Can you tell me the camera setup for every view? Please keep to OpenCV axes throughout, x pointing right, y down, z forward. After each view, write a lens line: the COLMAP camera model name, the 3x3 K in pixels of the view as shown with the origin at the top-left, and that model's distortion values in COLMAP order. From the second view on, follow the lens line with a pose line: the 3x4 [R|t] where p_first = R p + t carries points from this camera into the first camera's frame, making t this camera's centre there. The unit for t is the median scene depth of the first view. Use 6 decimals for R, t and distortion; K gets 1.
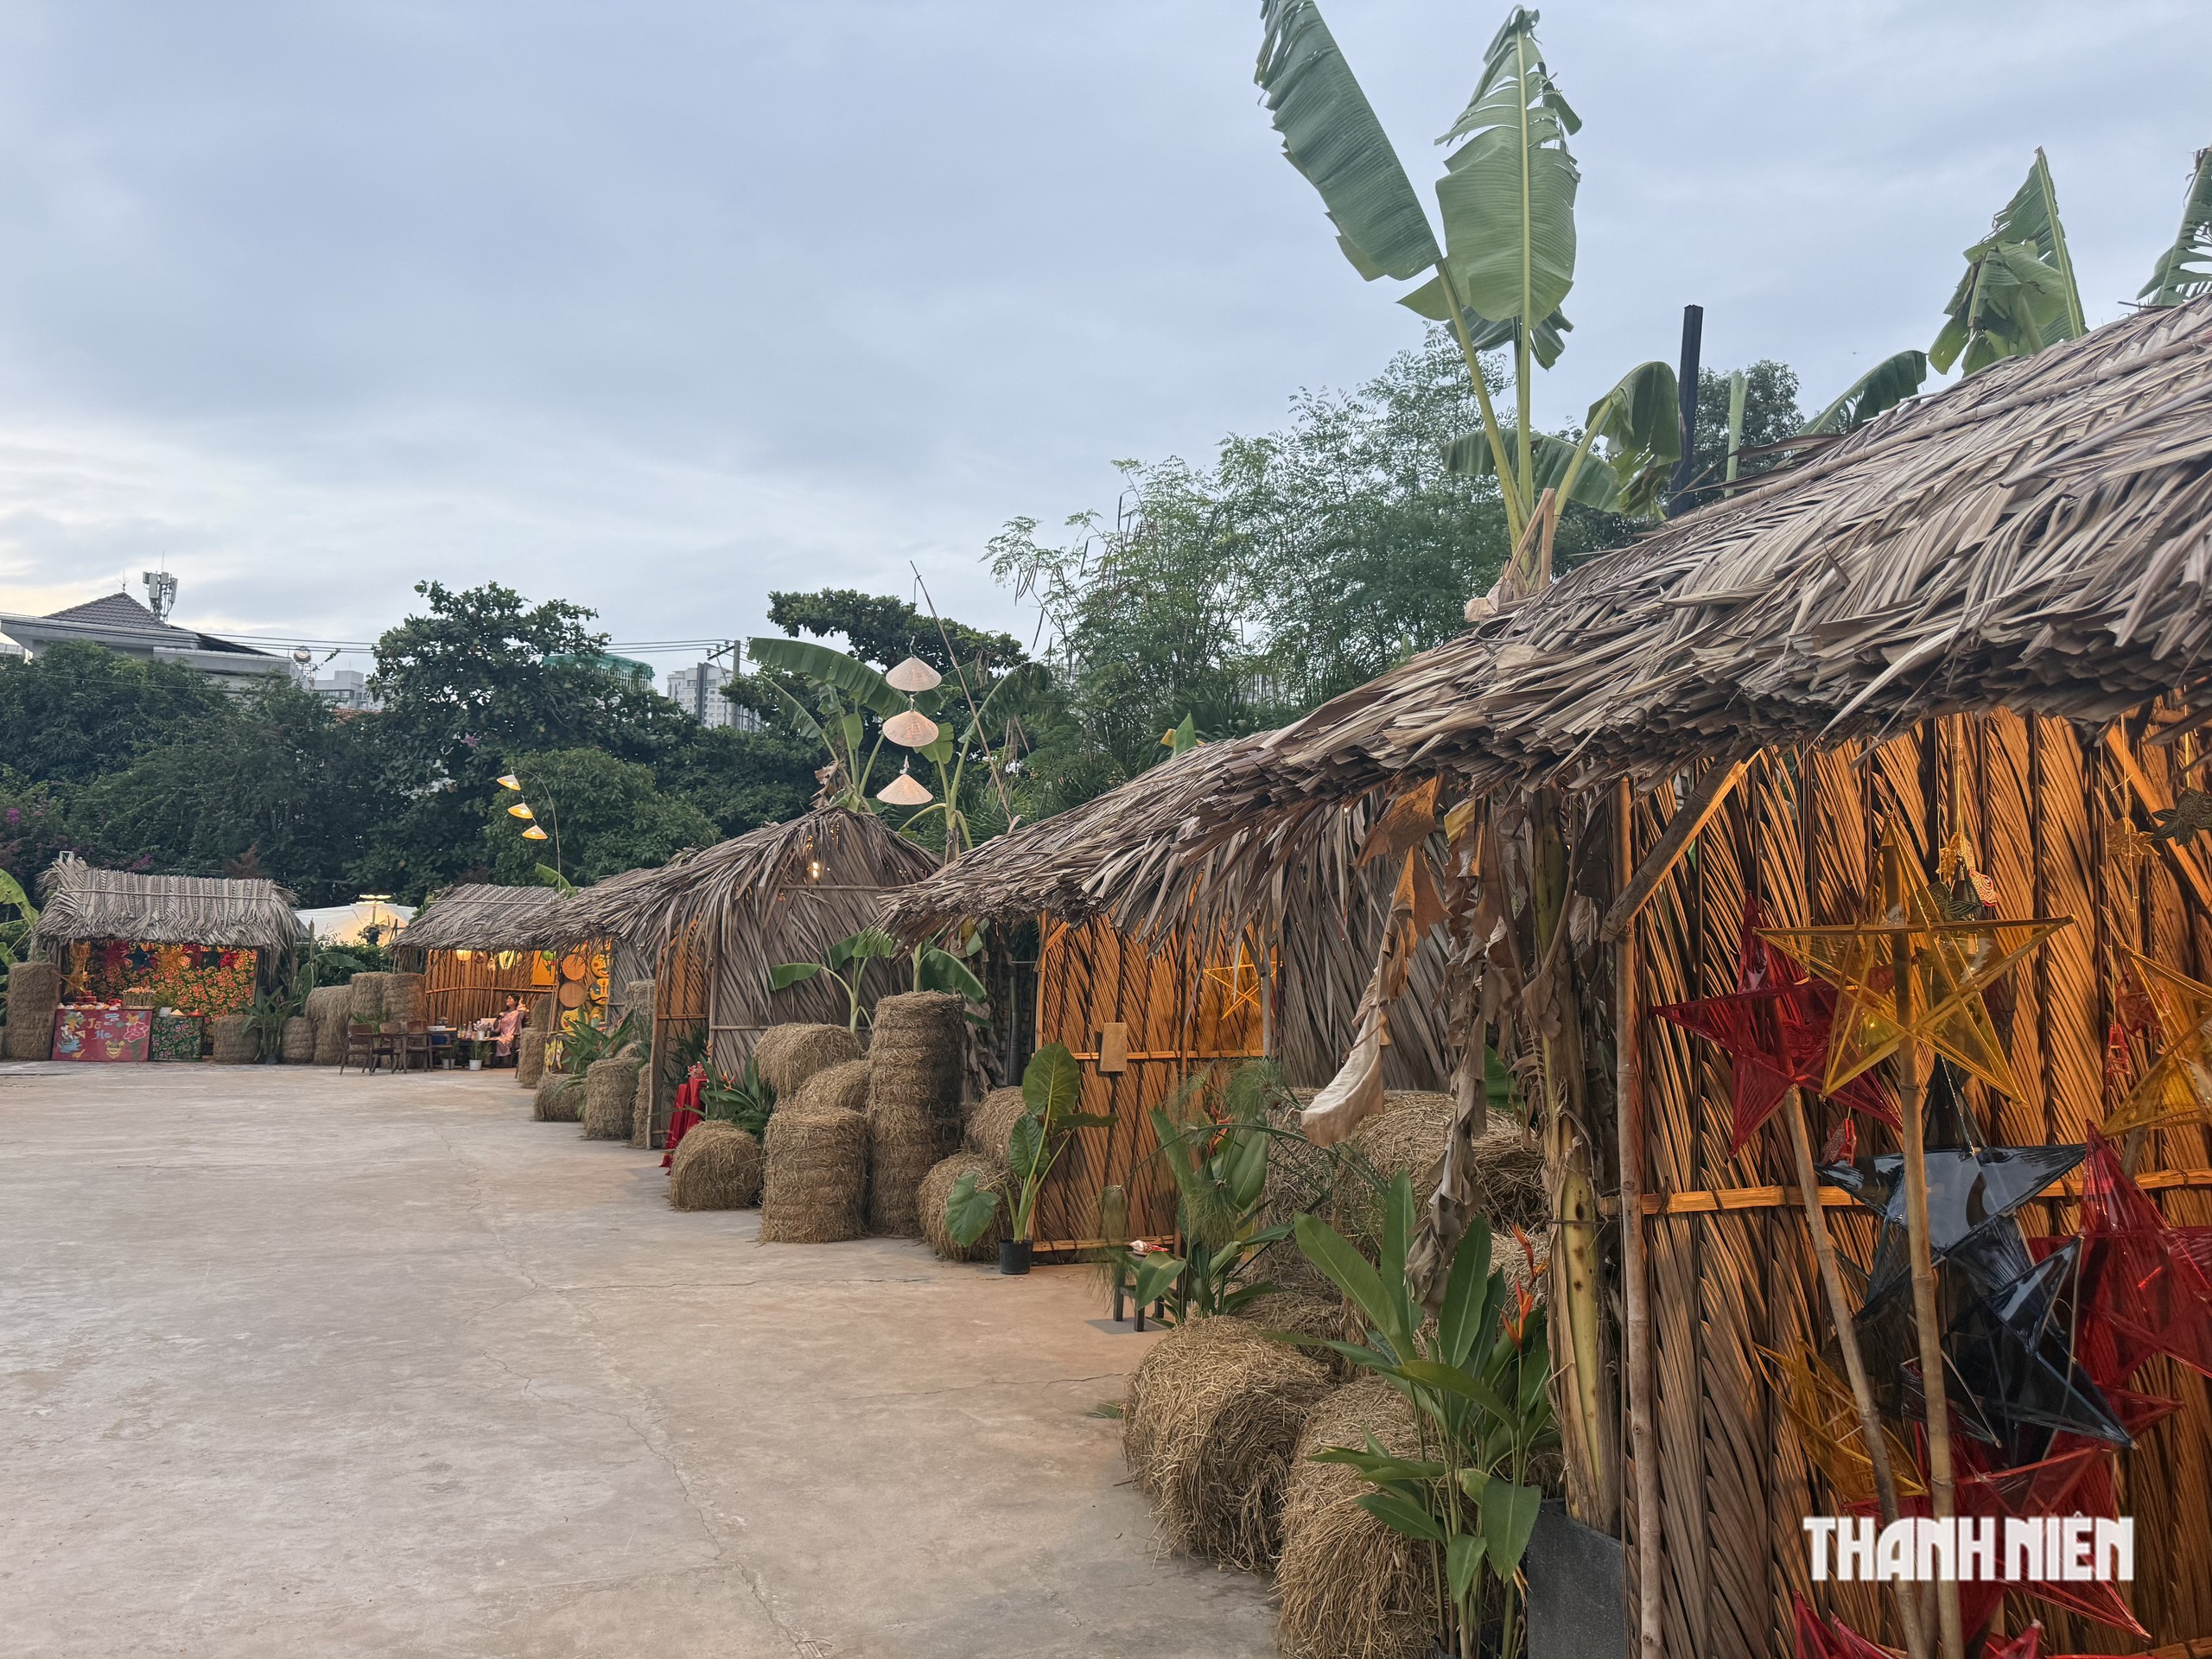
lens RADIAL K [[1537.9, 0, 1102.9], [0, 1537.9, 840.2], [0, 0, 1]] dist [0.005177, -0.002823]
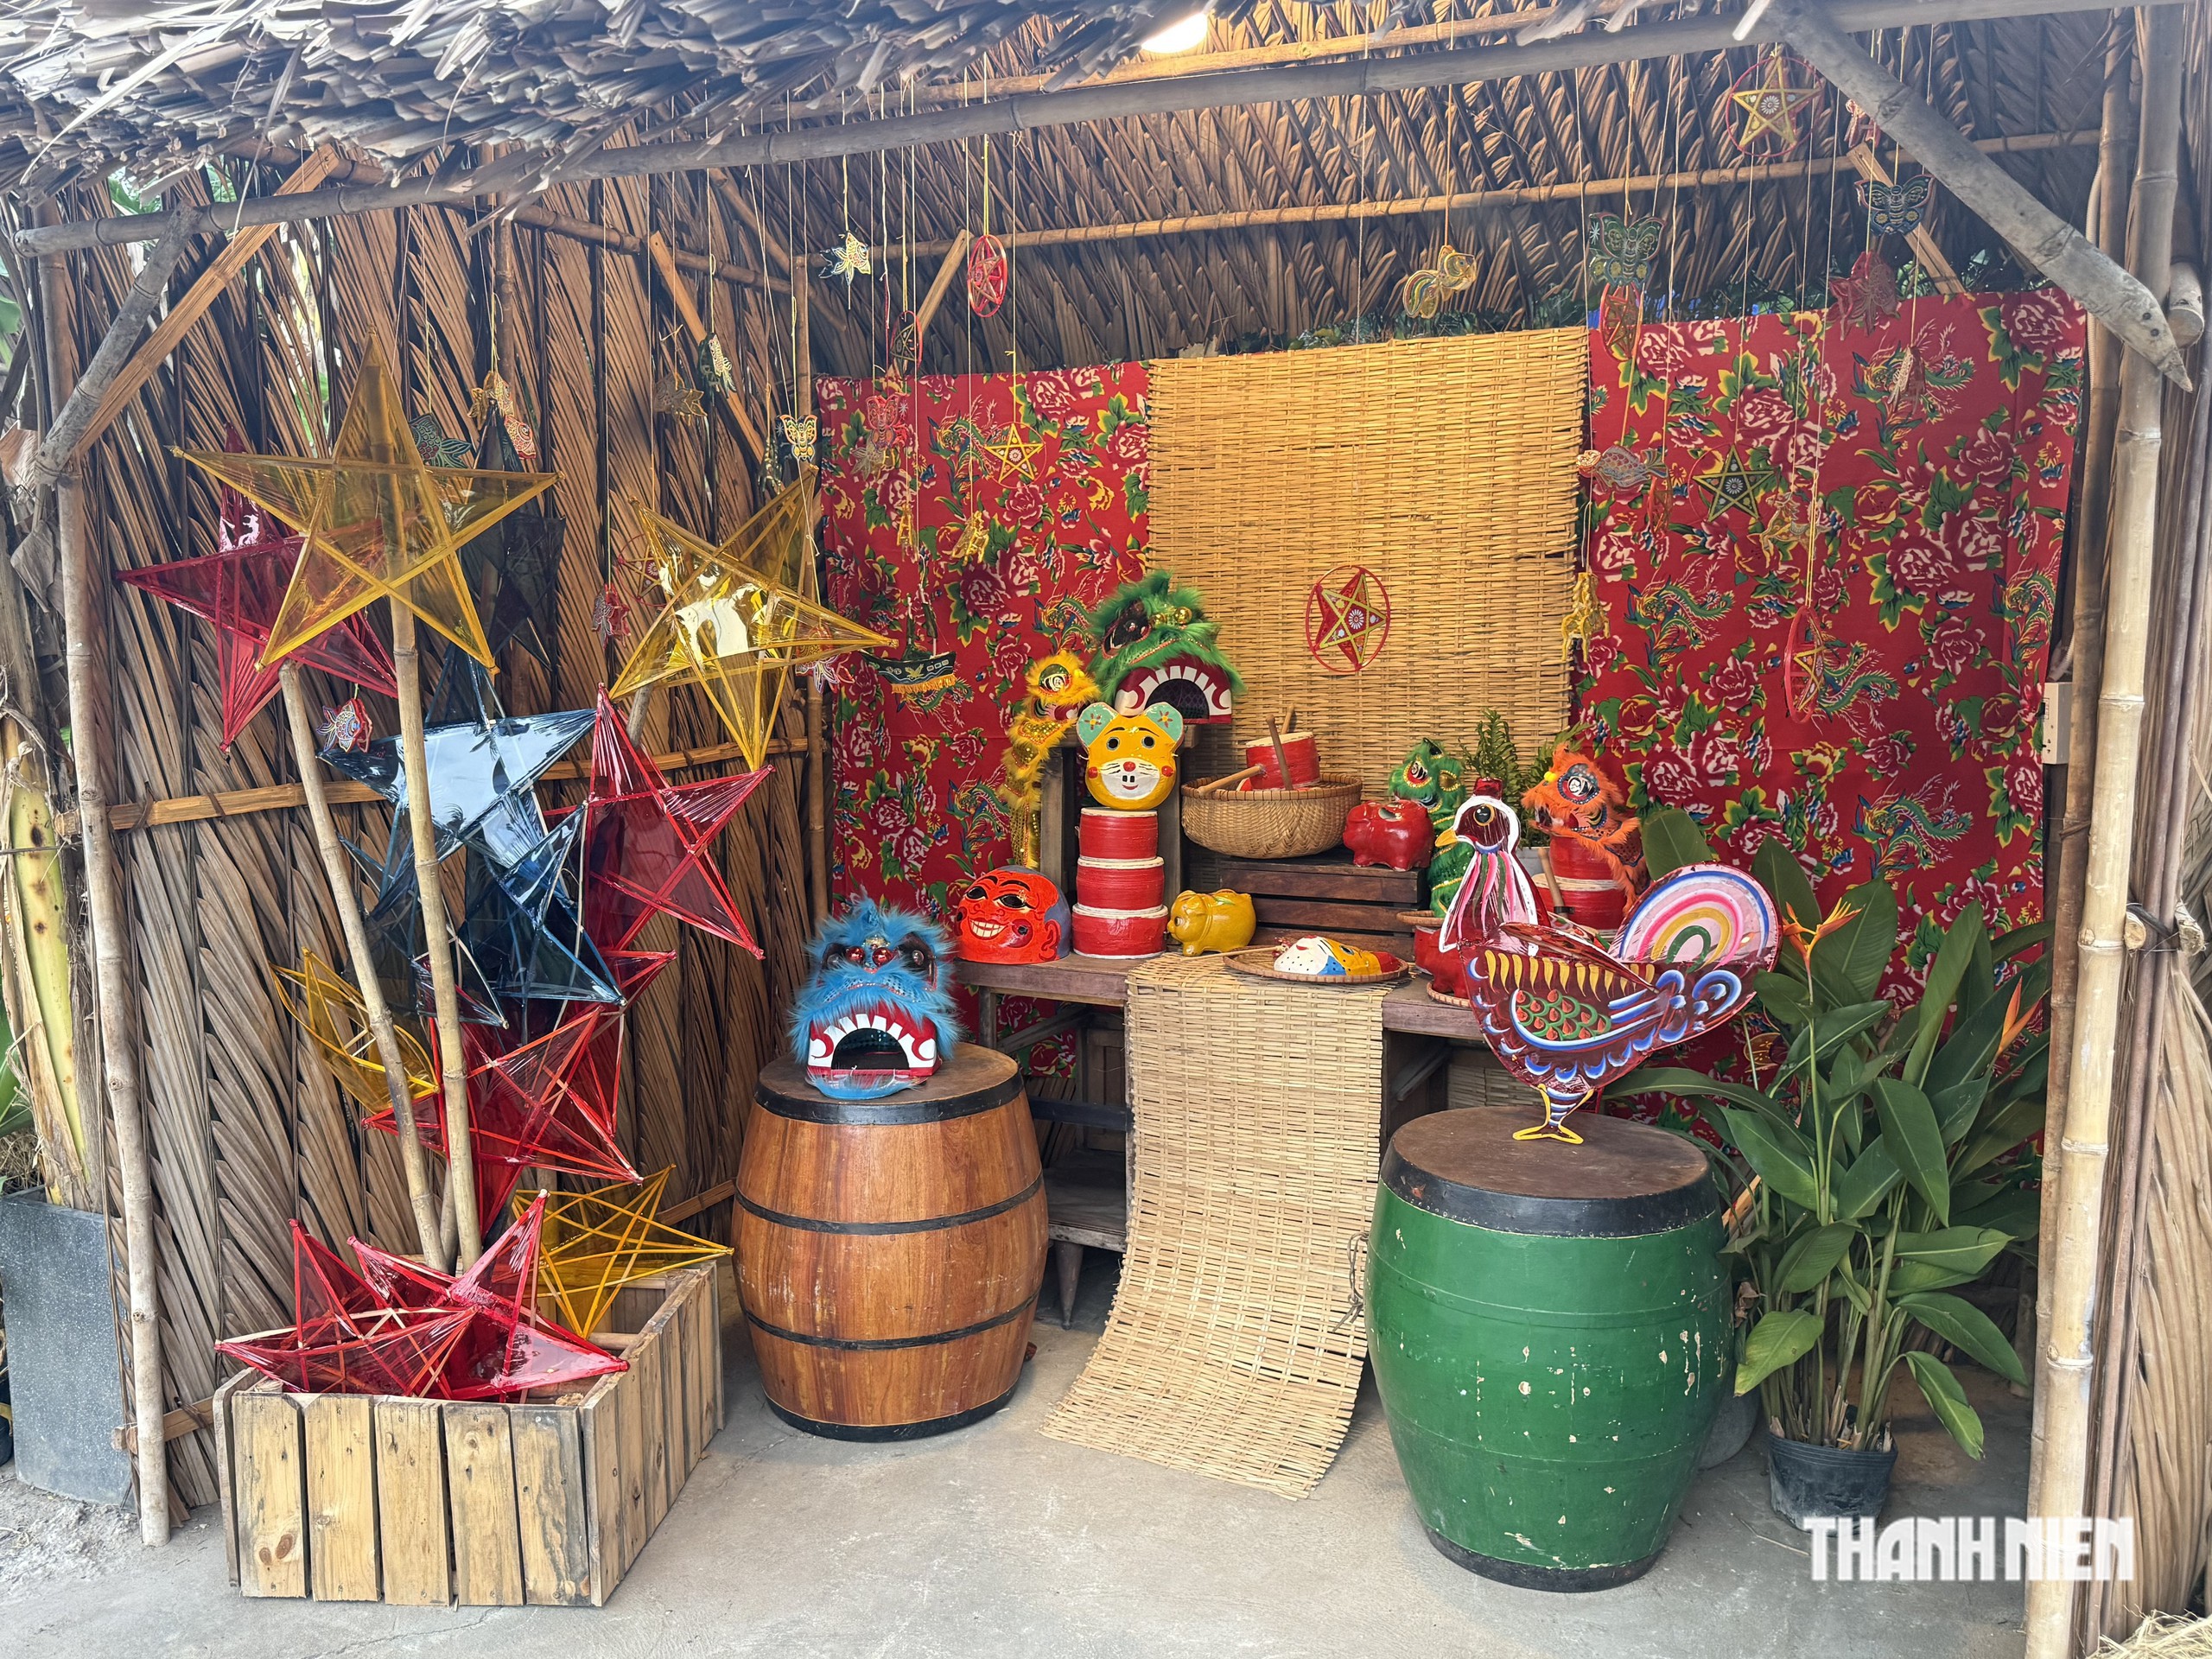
lens RADIAL K [[1738.9, 0, 1108.2], [0, 1738.9, 827.3], [0, 0, 1]] dist [-0.012874, -0.005595]
pose [[0.751886, -0.092483, 0.652775, 0.150016], [-0.048855, 0.979575, 0.195055, 0.039824], [-0.657481, -0.178551, 0.732010, -0.002196]]
